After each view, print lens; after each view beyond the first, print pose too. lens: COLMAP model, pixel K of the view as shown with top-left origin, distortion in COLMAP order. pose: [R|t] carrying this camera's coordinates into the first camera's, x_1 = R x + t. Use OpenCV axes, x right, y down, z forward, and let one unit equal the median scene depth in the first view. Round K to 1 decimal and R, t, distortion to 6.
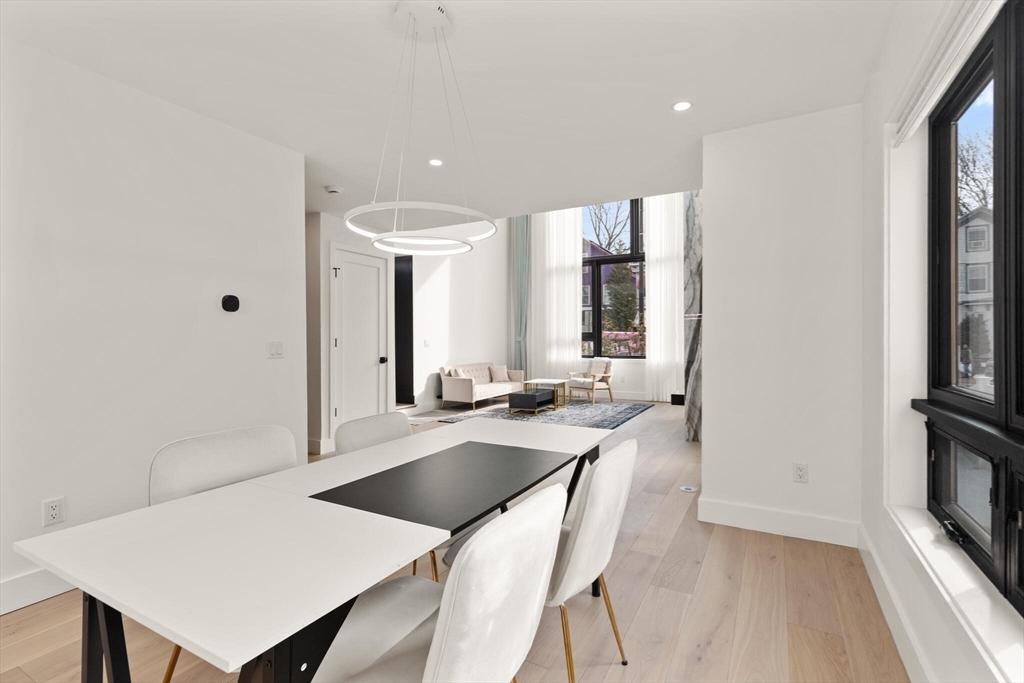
lens RADIAL K [[464.7, 0, 503.3], [0, 464.7, 339.6], [0, 0, 1]] dist [0.006841, -0.000233]
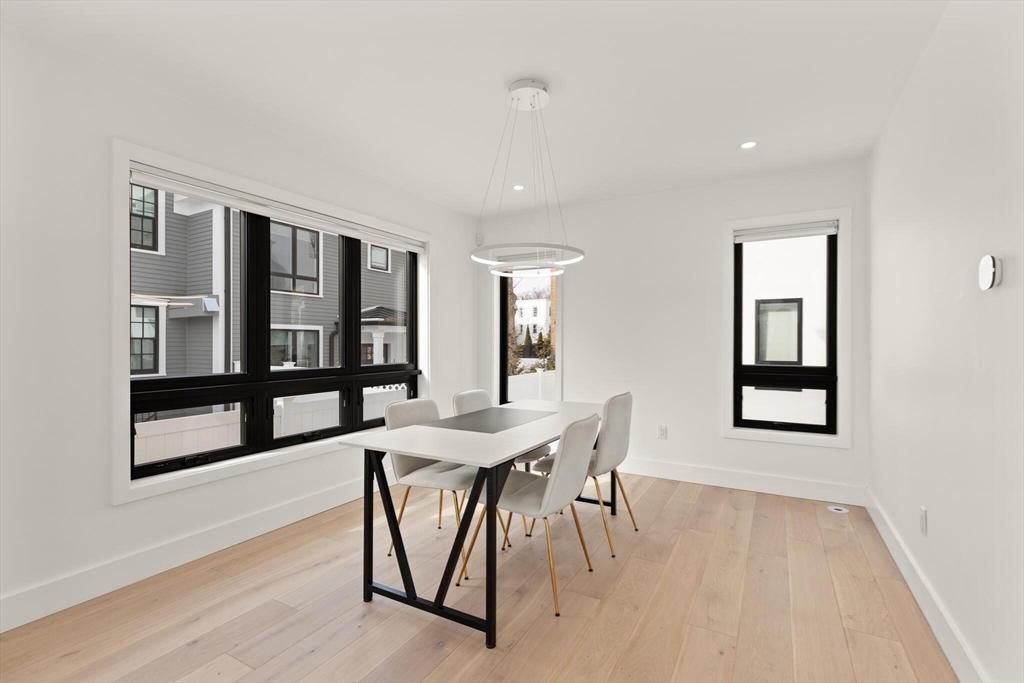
lens RADIAL K [[464.7, 0, 511.8], [0, 464.7, 339.3], [0, 0, 1]] dist [0.006841, -0.000233]
pose [[-0.999972, 0.000343, -0.007494, -0.106663], [0.000317, 0.999994, 0.003470, -0.019734], [0.007495, 0.003468, -0.999966, 1.979159]]
